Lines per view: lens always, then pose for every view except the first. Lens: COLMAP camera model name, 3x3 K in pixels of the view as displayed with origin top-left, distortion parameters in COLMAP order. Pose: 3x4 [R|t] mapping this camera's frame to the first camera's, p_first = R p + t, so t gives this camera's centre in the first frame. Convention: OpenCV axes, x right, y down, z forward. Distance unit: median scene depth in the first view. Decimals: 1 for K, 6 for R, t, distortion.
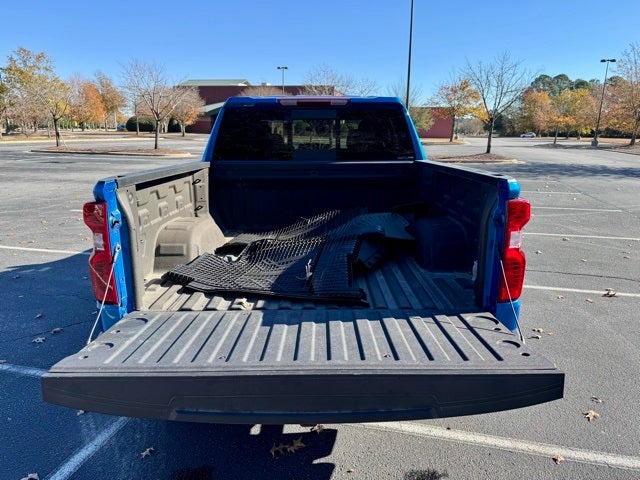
lens RADIAL K [[458.1, 0, 320.0], [0, 458.1, 240.0], [0, 0, 1]] dist [-0.002347, -0.002460]
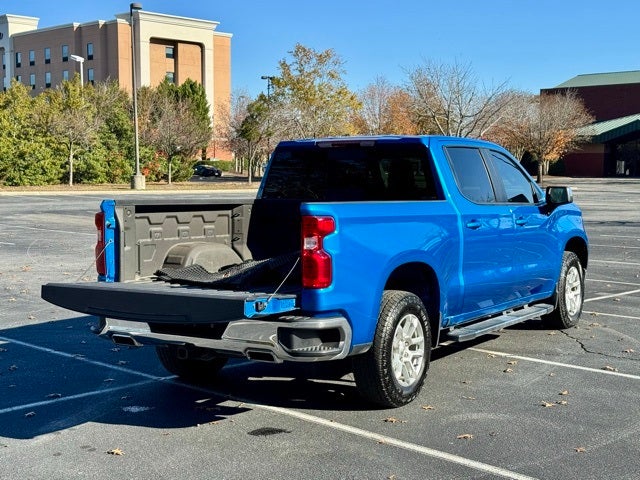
lens RADIAL K [[937.8, 0, 320.6], [0, 937.8, 252.1], [0, 0, 1]] dist [0.114458, 0.027755]
pose [[0.851988, 0.040552, -0.521989, 1.109919], [-0.117779, 0.986287, -0.115616, 0.201719], [0.510142, 0.159982, 0.845080, -0.823281]]
